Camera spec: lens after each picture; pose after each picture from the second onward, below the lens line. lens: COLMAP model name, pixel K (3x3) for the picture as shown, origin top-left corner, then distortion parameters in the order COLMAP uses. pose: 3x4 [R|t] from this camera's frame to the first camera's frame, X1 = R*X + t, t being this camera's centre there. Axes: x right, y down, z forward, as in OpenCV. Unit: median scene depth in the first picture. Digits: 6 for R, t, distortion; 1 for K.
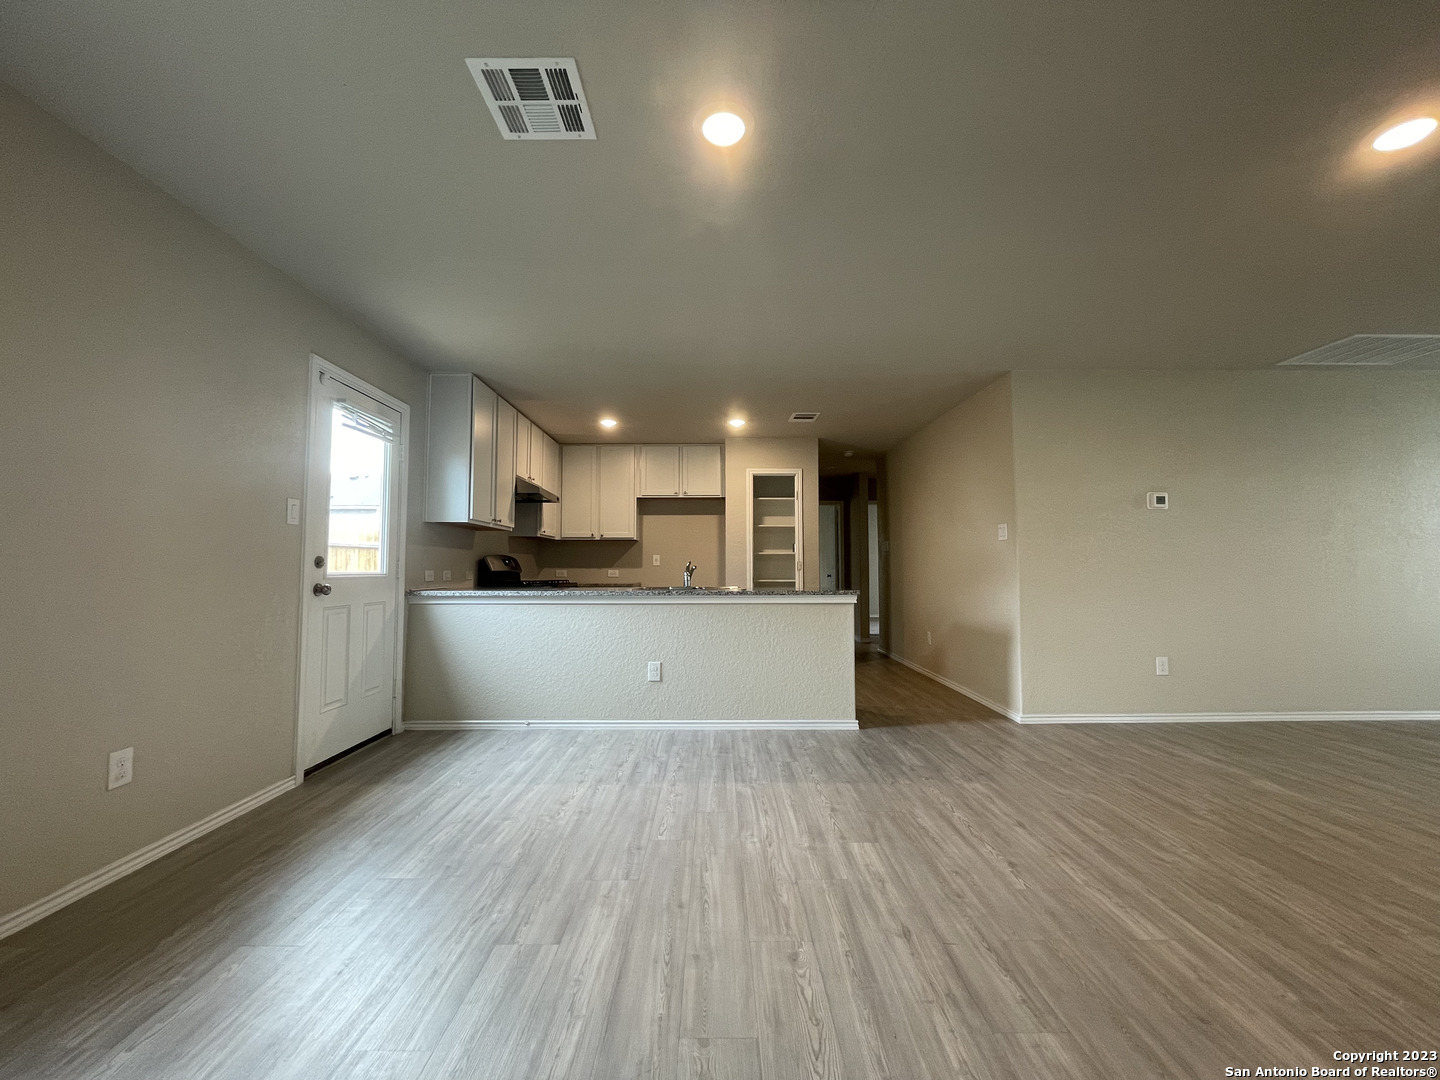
lens RADIAL K [[585.7, 0, 720.0], [0, 585.7, 540.0], [0, 0, 1]] dist [-0.000175, 0.000026]
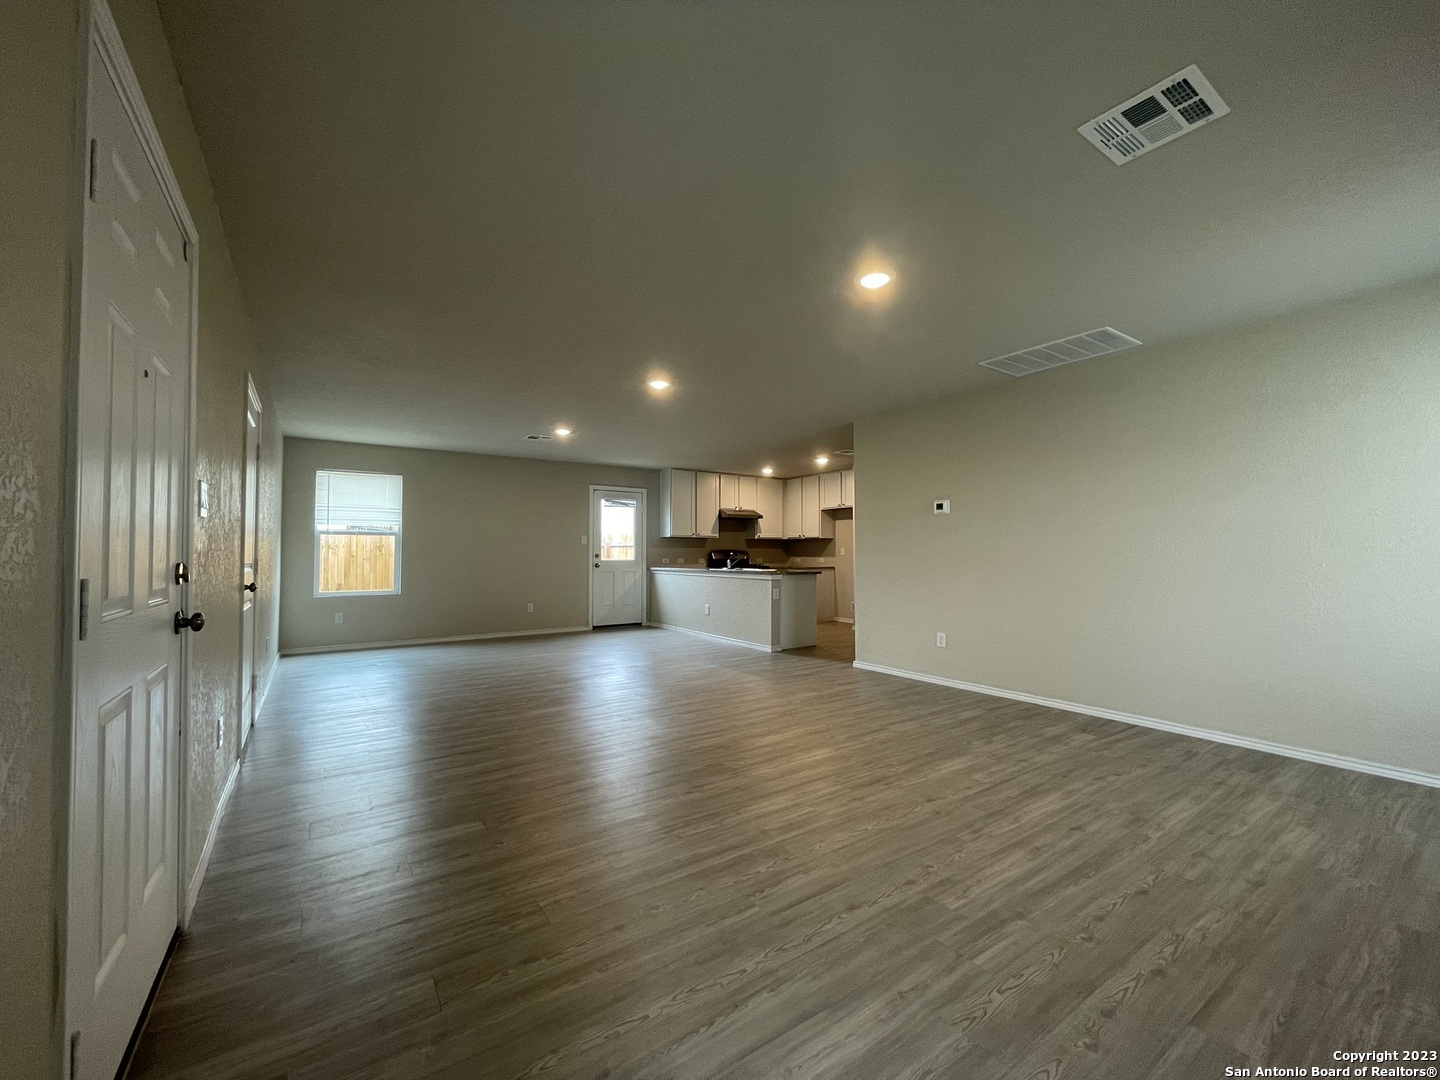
lens RADIAL K [[585.7, 0, 720.0], [0, 585.7, 540.0], [0, 0, 1]] dist [-0.000175, 0.000026]
pose [[0.560191, -0.018458, -0.828158, 1.527655], [0.040378, 0.999172, 0.005043, -0.022703], [0.827379, -0.036265, 0.560472, -0.082973]]
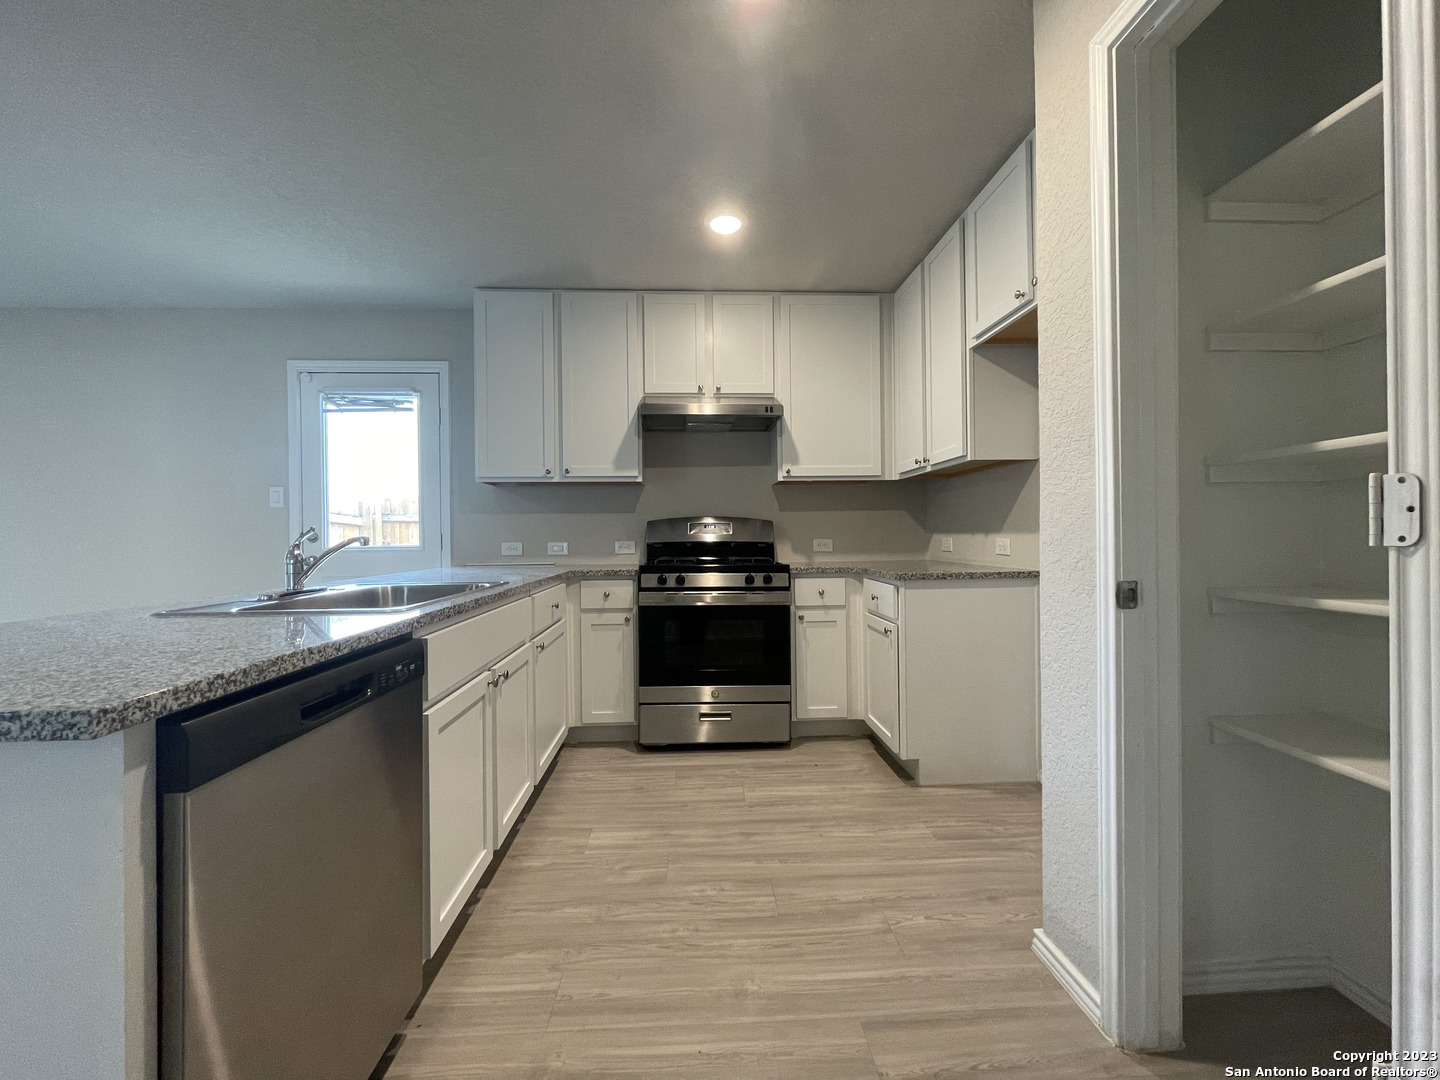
lens RADIAL K [[585.7, 0, 720.0], [0, 585.7, 540.0], [0, 0, 1]] dist [-0.000175, 0.000026]
pose [[0.042151, -0.000748, -0.999111, 0.374164], [0.060809, 0.998148, 0.001818, 0.066827], [0.997259, -0.060832, 0.042119, 1.311164]]
